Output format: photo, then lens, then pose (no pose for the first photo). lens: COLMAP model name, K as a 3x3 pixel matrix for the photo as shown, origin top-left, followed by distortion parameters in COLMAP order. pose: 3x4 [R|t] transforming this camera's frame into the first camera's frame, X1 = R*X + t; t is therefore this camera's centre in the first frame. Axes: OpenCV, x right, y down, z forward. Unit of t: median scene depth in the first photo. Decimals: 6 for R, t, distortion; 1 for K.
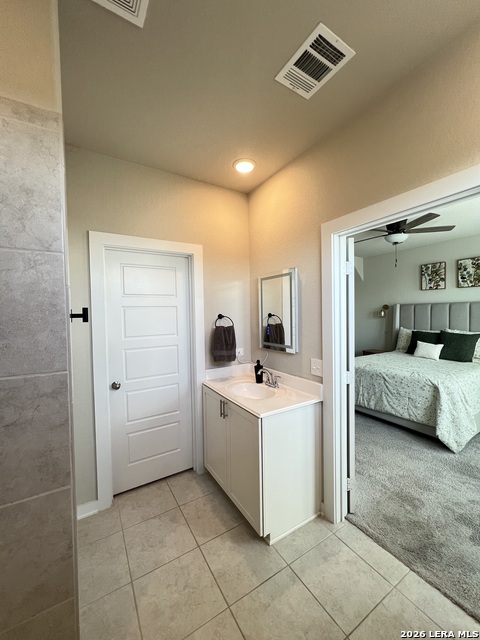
lens RADIAL K [[254.9, 0, 242.0], [0, 254.9, 320.4], [0, 0, 1]] dist [-0.002564, 0.000255]
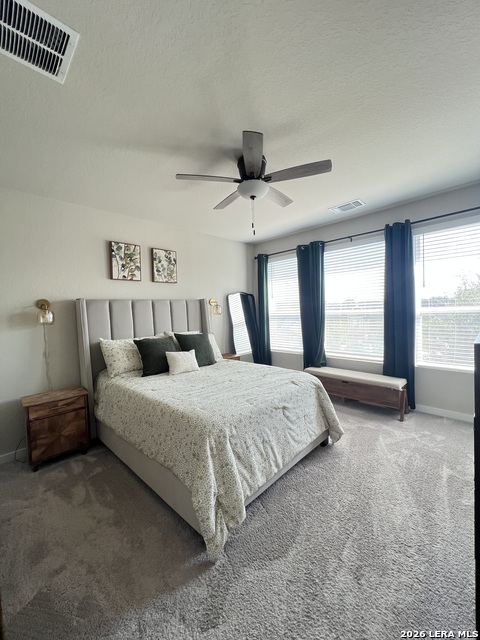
lens RADIAL K [[254.9, 0, 242.6], [0, 254.9, 320.2], [0, 0, 1]] dist [-0.002564, 0.000255]
pose [[-0.251073, -0.016089, 0.967835, -0.020767], [0.069771, 0.996960, 0.034673, -0.013085], [-0.965450, 0.076232, -0.249187, 0.909120]]
